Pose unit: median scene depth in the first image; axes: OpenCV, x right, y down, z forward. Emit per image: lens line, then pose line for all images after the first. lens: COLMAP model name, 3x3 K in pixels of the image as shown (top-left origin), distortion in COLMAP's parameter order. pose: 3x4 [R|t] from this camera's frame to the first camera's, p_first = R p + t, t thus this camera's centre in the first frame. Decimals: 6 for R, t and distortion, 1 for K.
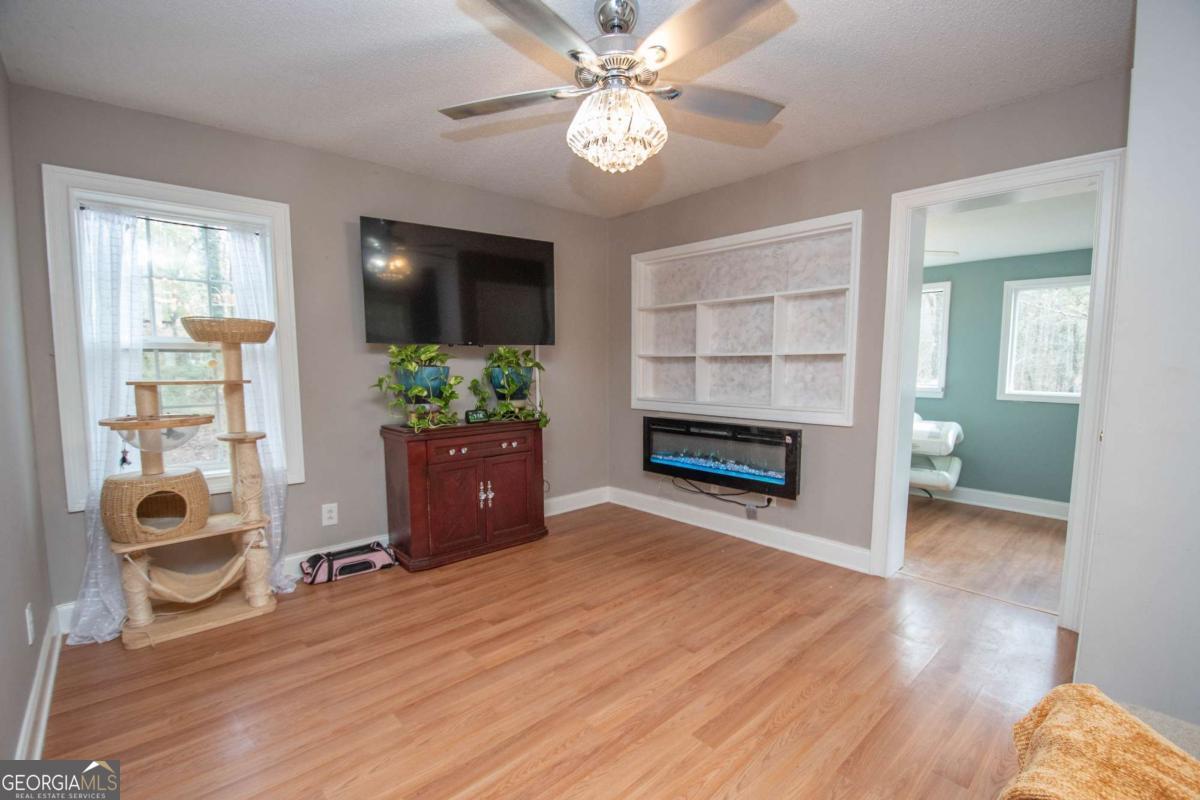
lens RADIAL K [[532.3, 0, 602.7], [0, 532.3, 412.1], [0, 0, 1]] dist [-0.001321, -0.000523]
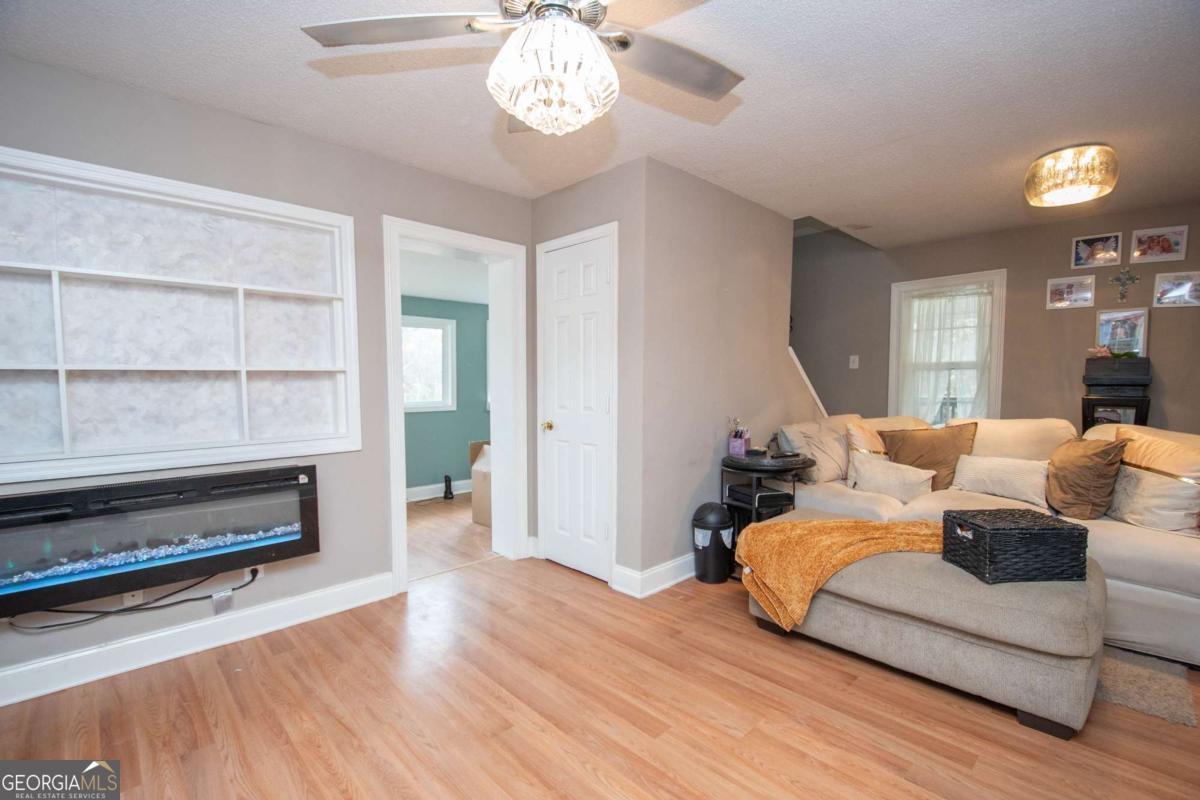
lens RADIAL K [[532.3, 0, 602.7], [0, 532.3, 412.1], [0, 0, 1]] dist [-0.001321, -0.000523]
pose [[-0.037916, -0.058555, 0.997564, -0.423637], [0.094030, 0.993643, 0.061899, -0.050764], [-0.994847, 0.096148, -0.032170, 0.552102]]
